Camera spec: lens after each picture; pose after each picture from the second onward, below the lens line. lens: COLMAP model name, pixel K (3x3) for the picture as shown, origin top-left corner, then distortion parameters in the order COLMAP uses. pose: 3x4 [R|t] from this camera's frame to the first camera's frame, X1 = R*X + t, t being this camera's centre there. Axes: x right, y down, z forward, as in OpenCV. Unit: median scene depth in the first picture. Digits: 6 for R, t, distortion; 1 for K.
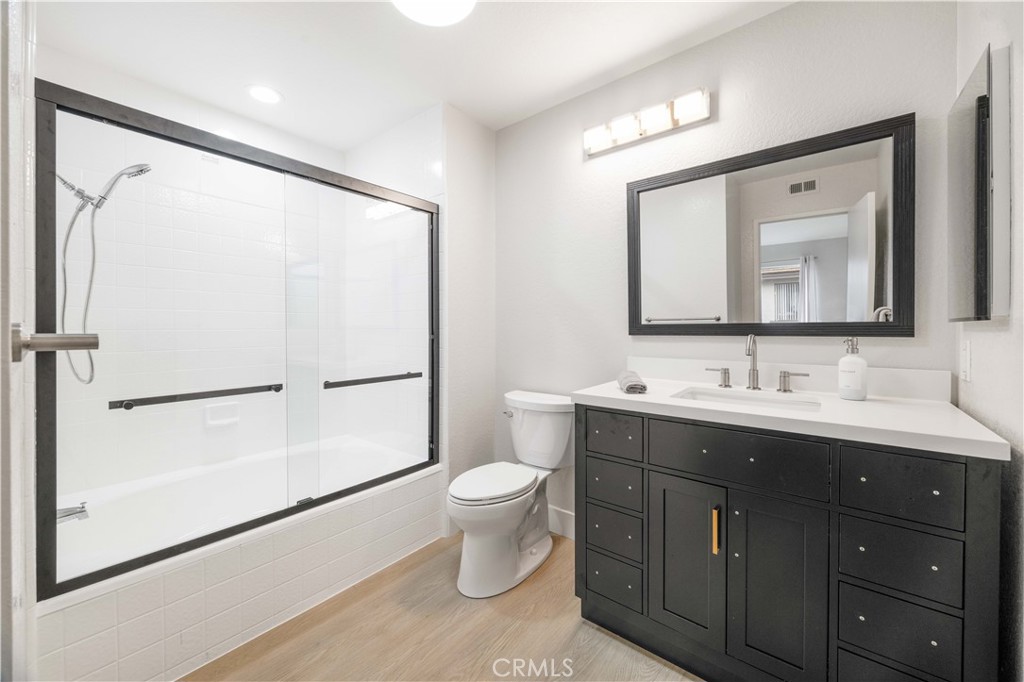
lens RADIAL K [[387.6, 0, 515.4], [0, 387.6, 321.5], [0, 0, 1]] dist [-0.000260, -0.000007]
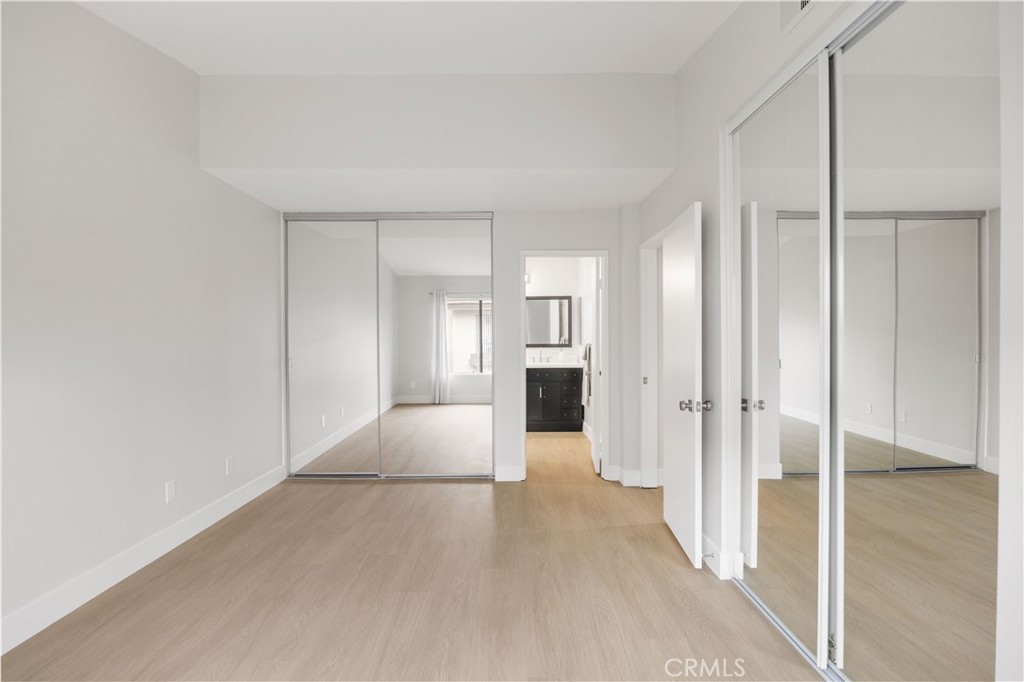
lens RADIAL K [[531.0, 0, 512.0], [0, 531.0, 341.0], [0, 0, 1]] dist [0.000244, 0.000034]
pose [[0.790110, -0.006115, 0.612934, -3.031456], [0.003043, 0.999977, 0.006053, -0.066354], [-0.612957, -0.002917, 0.790111, -3.171135]]
